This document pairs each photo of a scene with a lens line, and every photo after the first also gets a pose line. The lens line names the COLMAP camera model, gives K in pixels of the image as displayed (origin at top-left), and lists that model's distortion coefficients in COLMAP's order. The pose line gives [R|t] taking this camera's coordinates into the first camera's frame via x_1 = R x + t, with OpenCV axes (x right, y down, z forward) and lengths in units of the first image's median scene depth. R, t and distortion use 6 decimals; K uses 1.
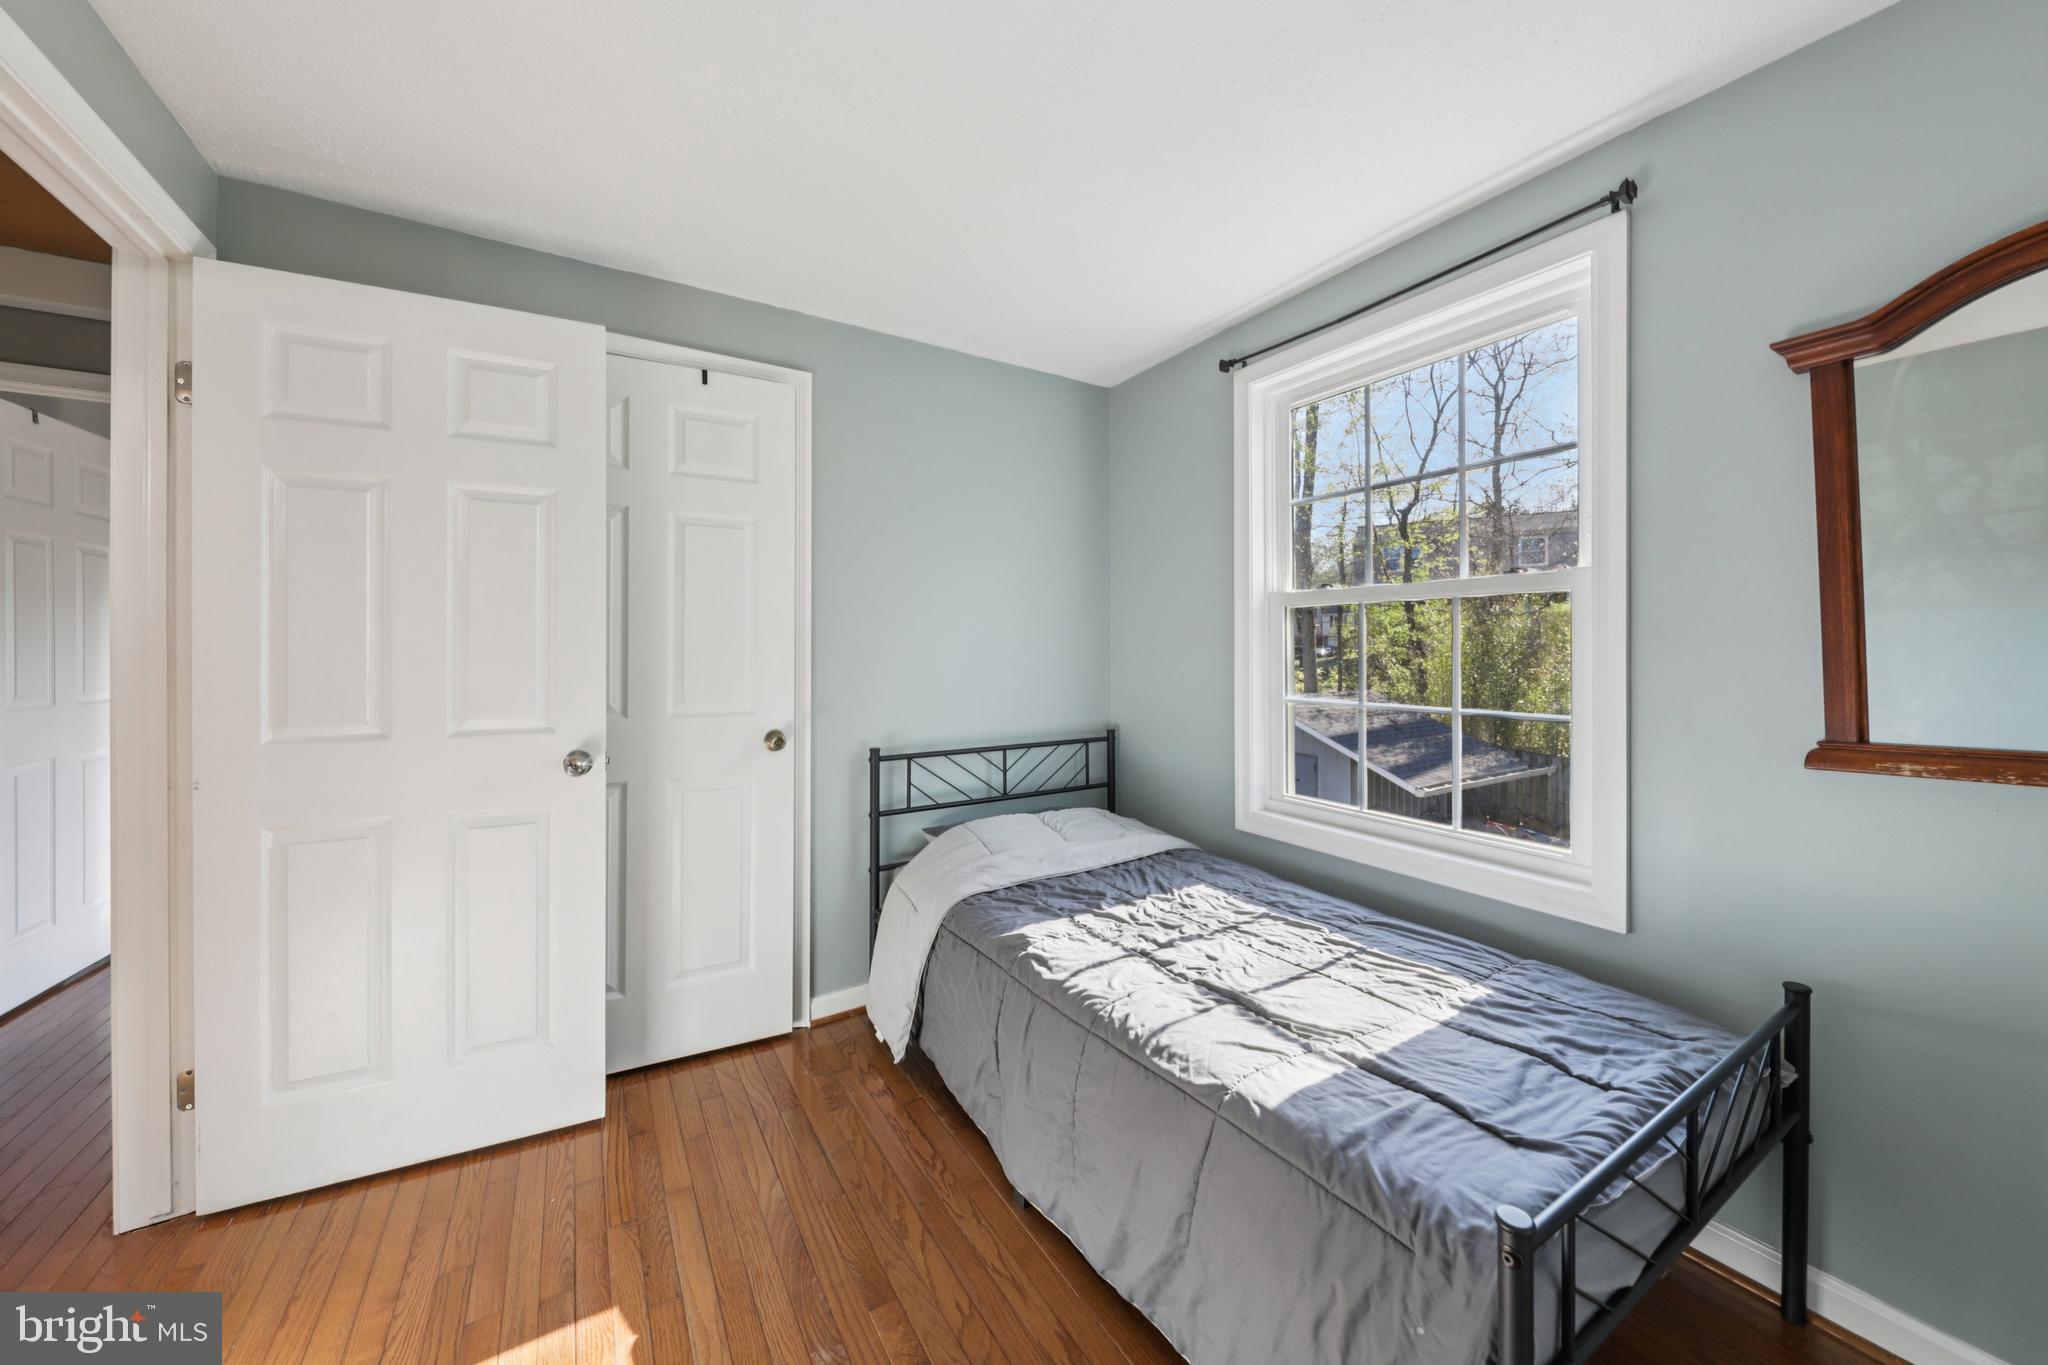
lens RADIAL K [[720.9, 0, 1024.0], [0, 720.9, 645.5], [0, 0, 1]] dist [-0.000017, -0.000013]
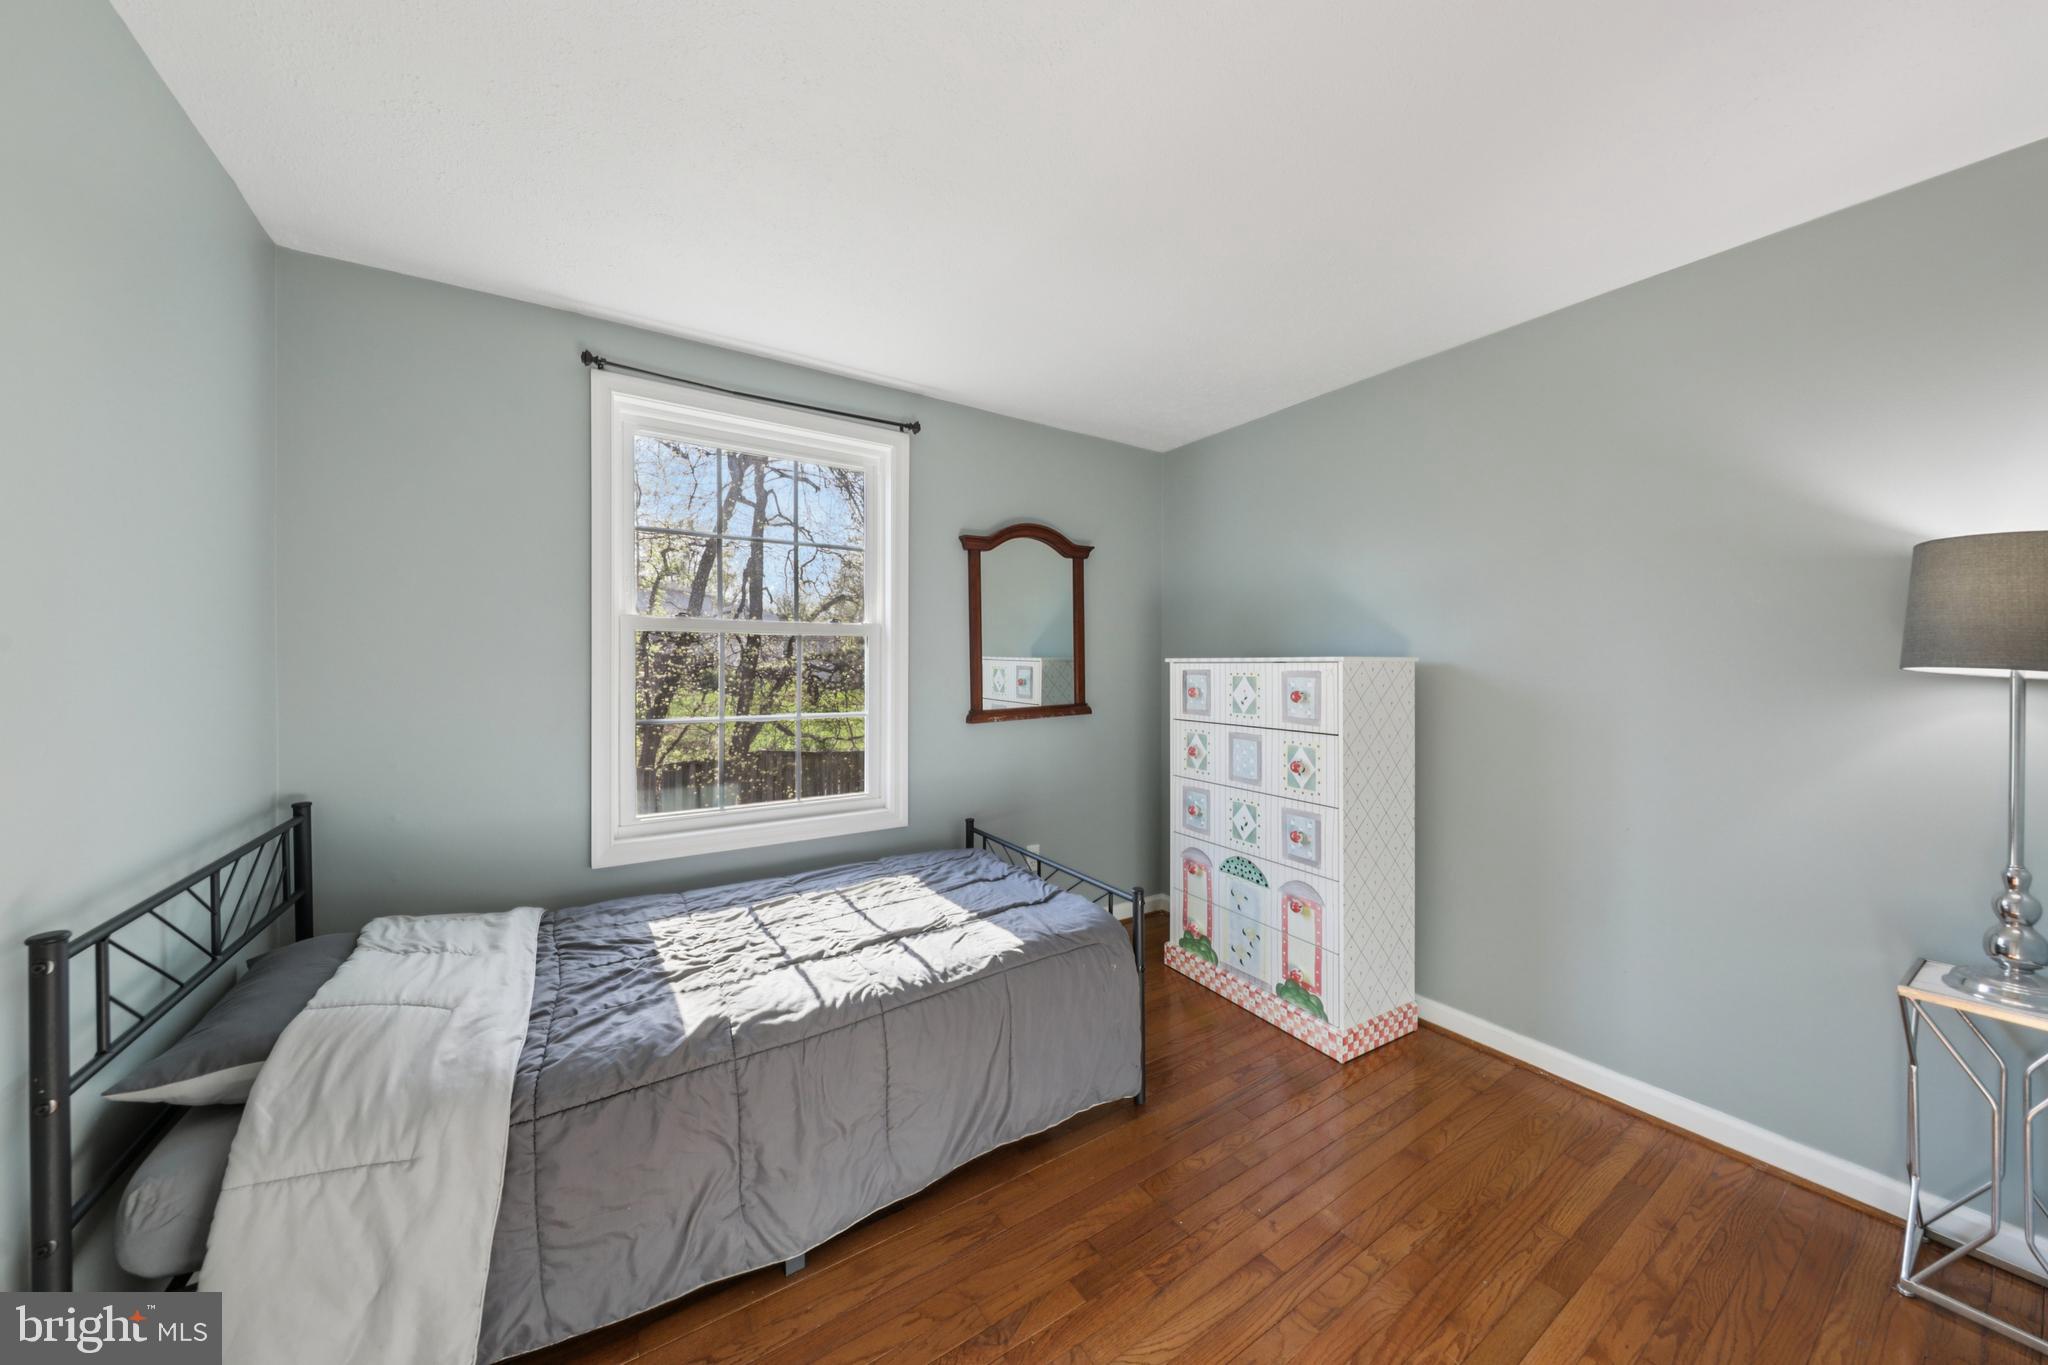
lens RADIAL K [[693.0, 0, 993.8], [0, 693.0, 673.4], [0, 0, 1]] dist [0.000530, 0.000005]
pose [[-0.009939, -0.008965, 0.999910, -0.870887], [-0.005245, 0.999947, 0.008914, -0.008686], [-0.999937, -0.005156, -0.009986, 0.733116]]
